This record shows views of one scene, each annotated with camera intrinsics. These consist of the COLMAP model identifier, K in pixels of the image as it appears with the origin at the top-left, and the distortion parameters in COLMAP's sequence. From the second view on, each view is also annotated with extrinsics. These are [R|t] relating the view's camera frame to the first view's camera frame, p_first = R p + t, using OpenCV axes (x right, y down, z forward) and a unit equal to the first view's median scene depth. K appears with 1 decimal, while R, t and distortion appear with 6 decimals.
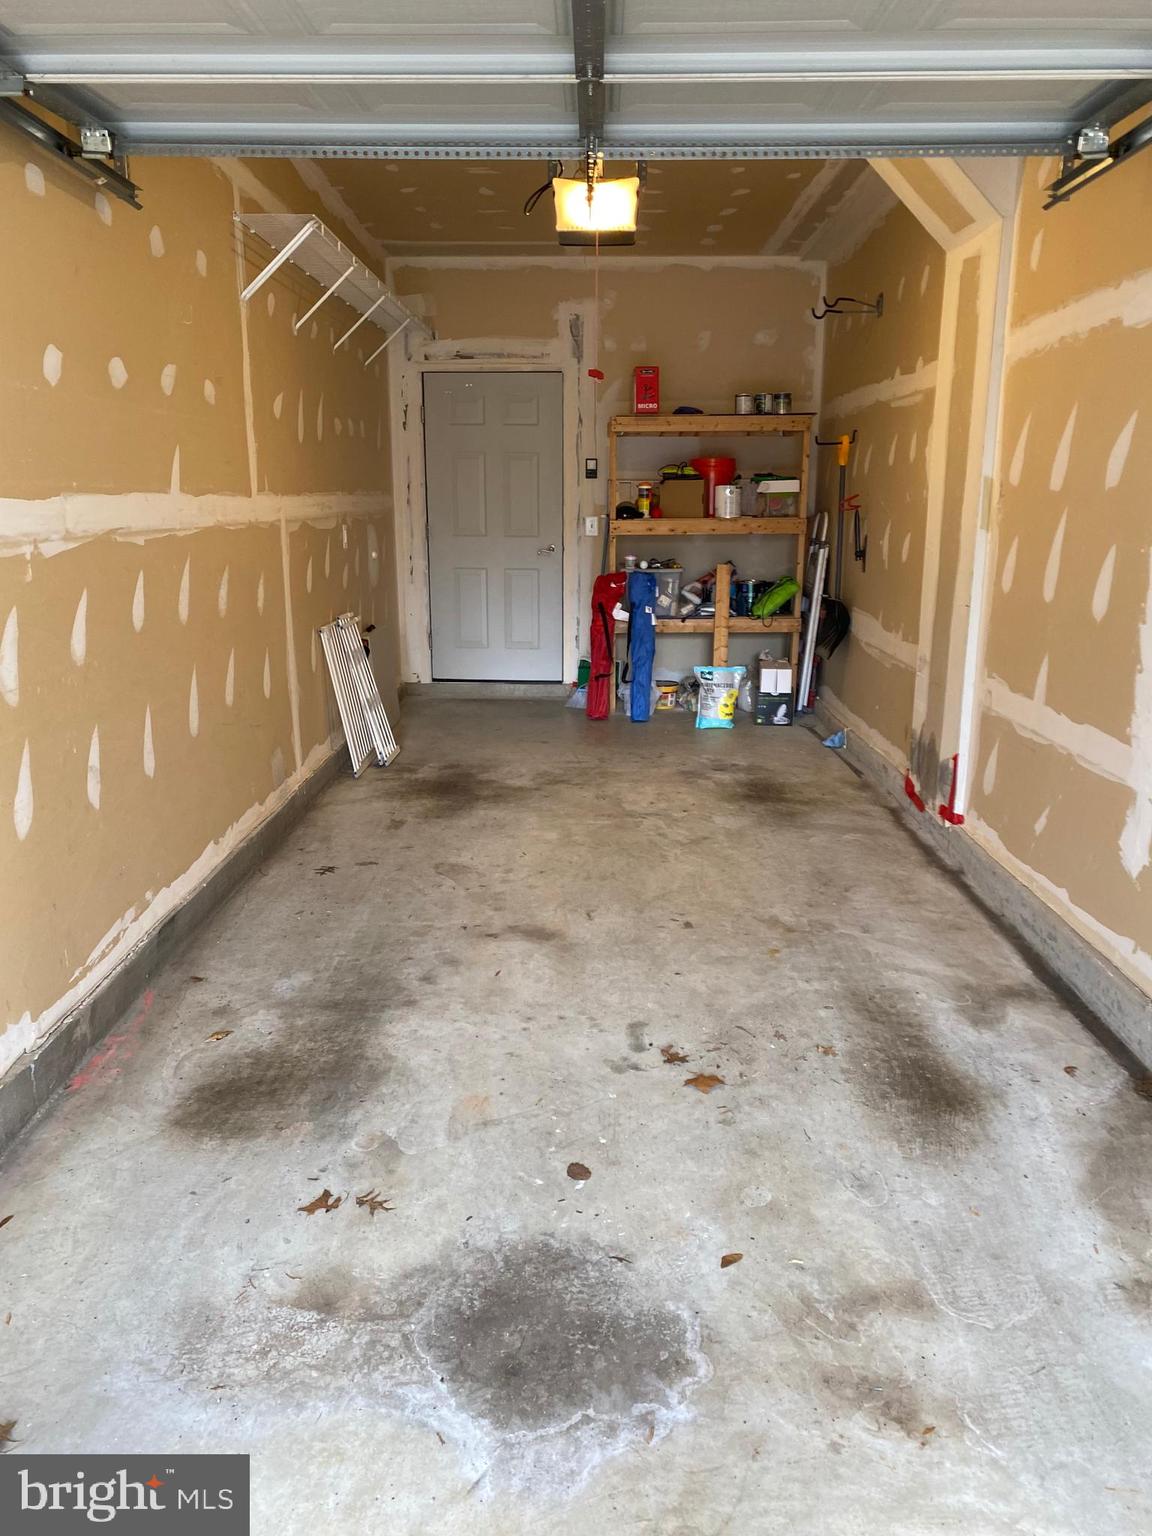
lens RADIAL K [[1028.9, 0, 576.0], [0, 1028.9, 768.0], [0, 0, 1]] dist [0.046139, -0.001887]
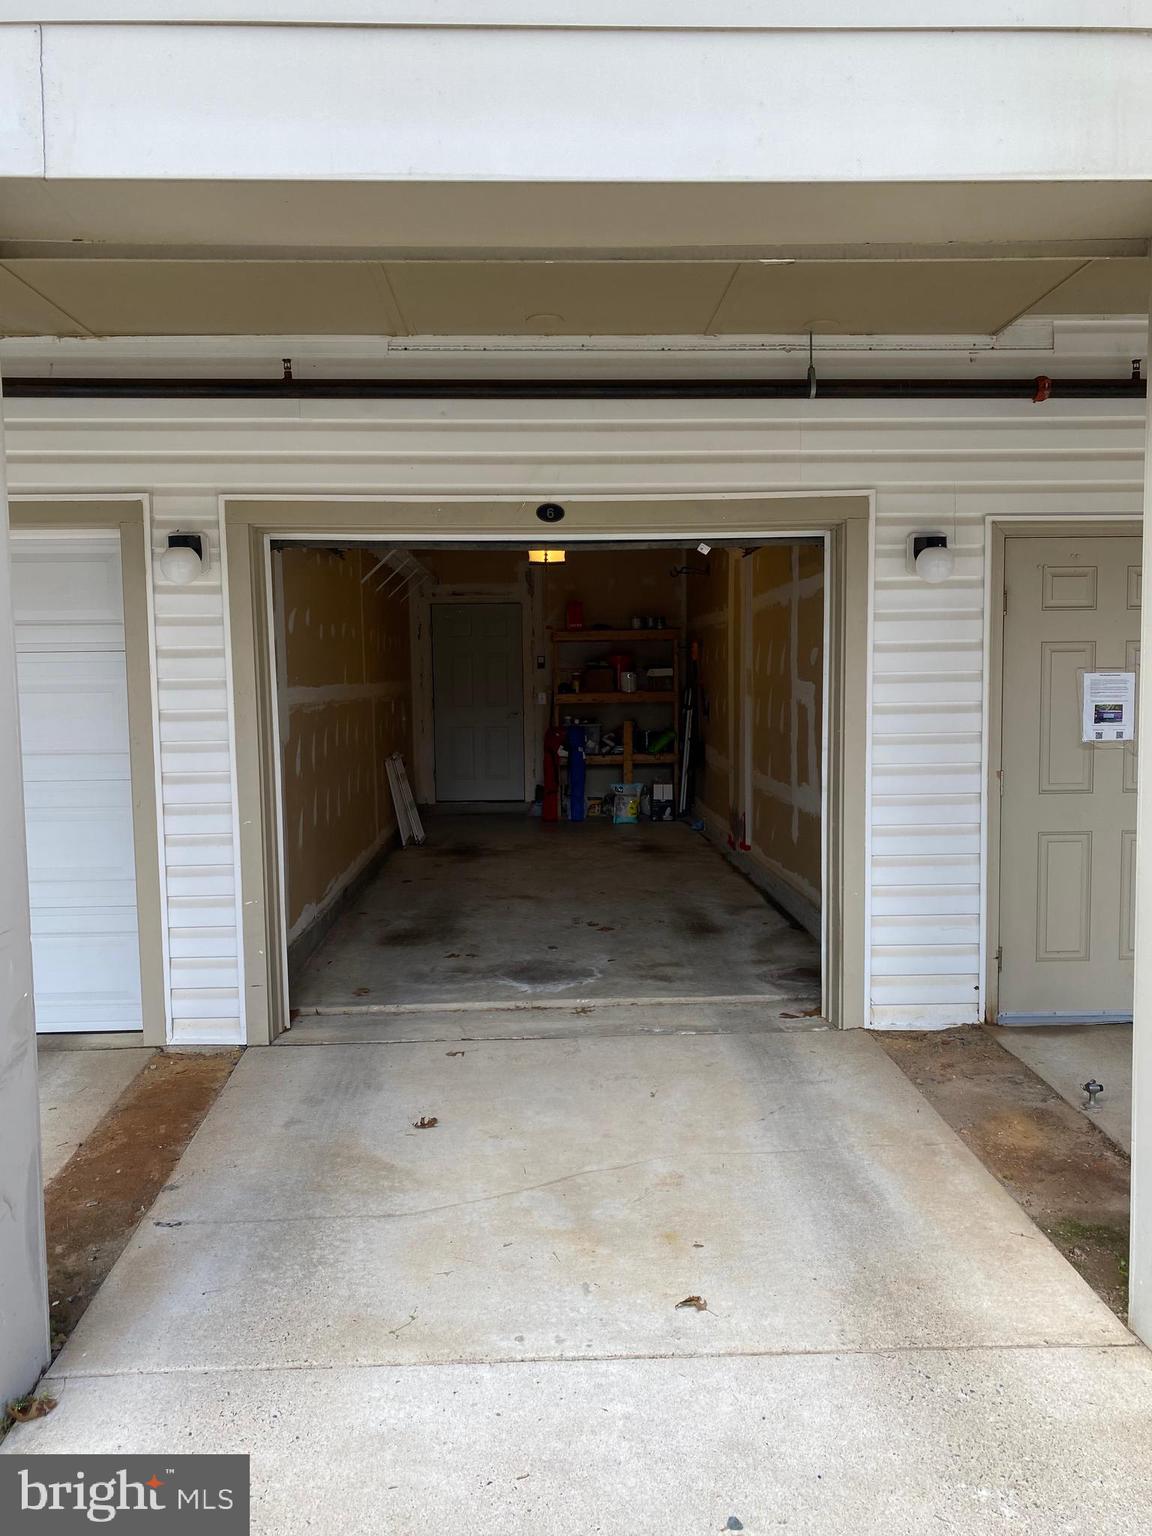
lens RADIAL K [[1028.9, 0, 576.0], [0, 1028.9, 768.0], [0, 0, 1]] dist [0.046139, -0.001887]
pose [[0.998157, -0.020304, 0.057184, -0.026451], [0.029550, 0.985713, -0.165824, 0.133131], [-0.053000, 0.167208, 0.984496, -0.533245]]
